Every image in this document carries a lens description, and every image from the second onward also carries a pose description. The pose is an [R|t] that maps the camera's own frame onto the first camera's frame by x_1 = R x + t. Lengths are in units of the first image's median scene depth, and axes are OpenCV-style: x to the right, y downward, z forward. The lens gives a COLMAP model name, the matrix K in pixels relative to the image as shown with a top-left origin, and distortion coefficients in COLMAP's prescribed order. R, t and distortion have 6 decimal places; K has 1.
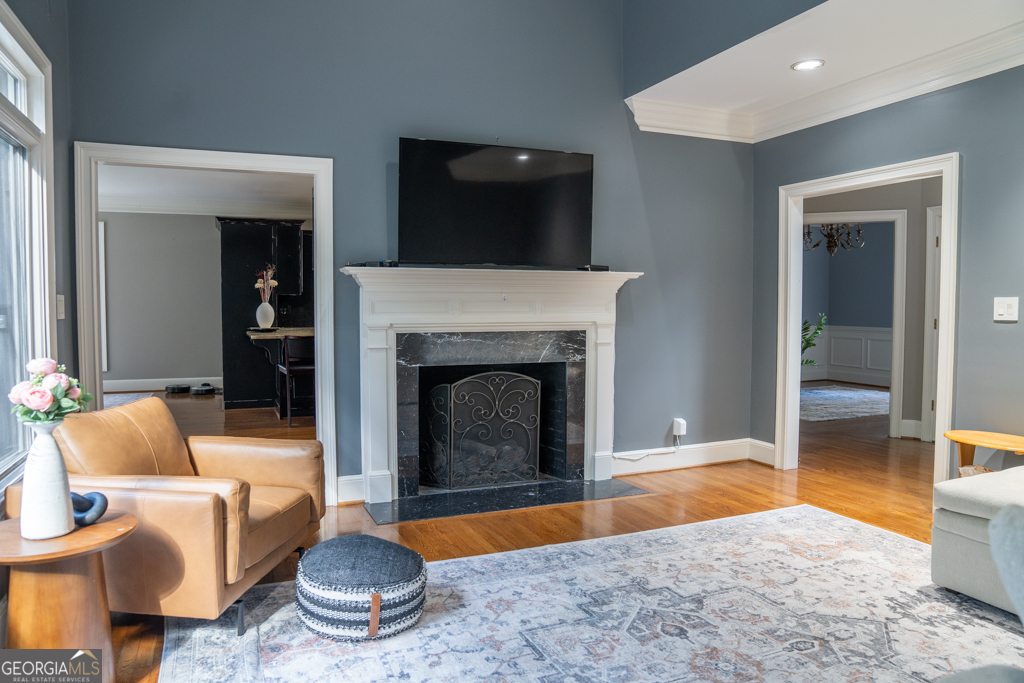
lens RADIAL K [[719.9, 0, 511.4], [0, 719.9, 343.5], [0, 0, 1]] dist [-0.101104, 0.081401]
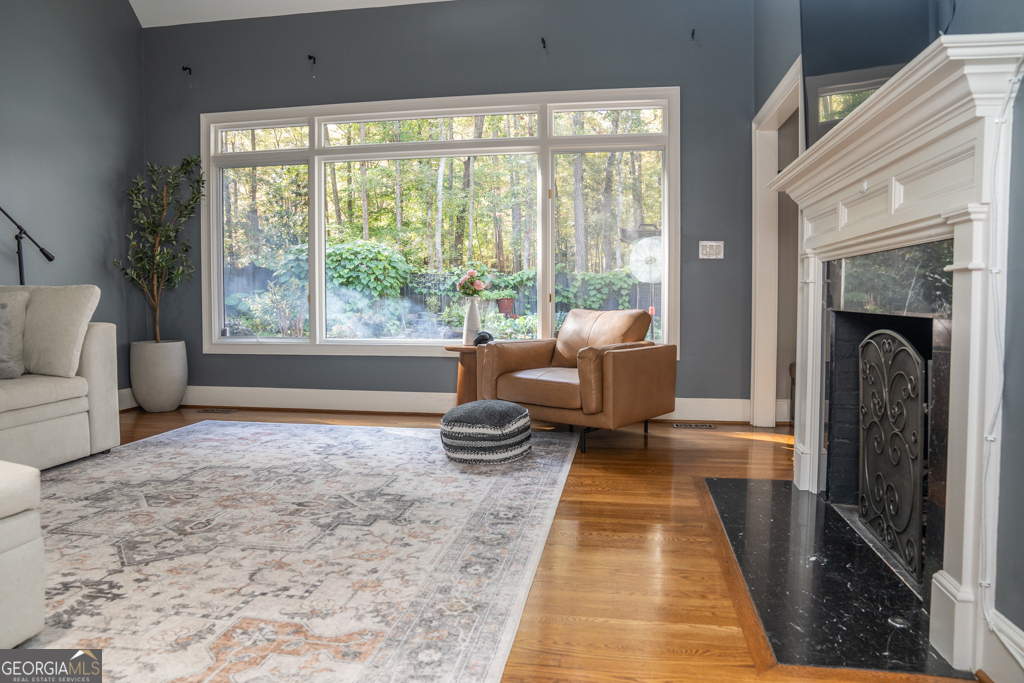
lens RADIAL K [[719.9, 0, 512.4], [0, 719.9, 341.3], [0, 0, 1]] dist [-0.101104, 0.081401]
pose [[-0.552441, 0.048832, -0.832120, 0.925905], [-0.044952, 0.995085, 0.088238, 0.026228], [0.832339, 0.086152, -0.547531, 1.755457]]
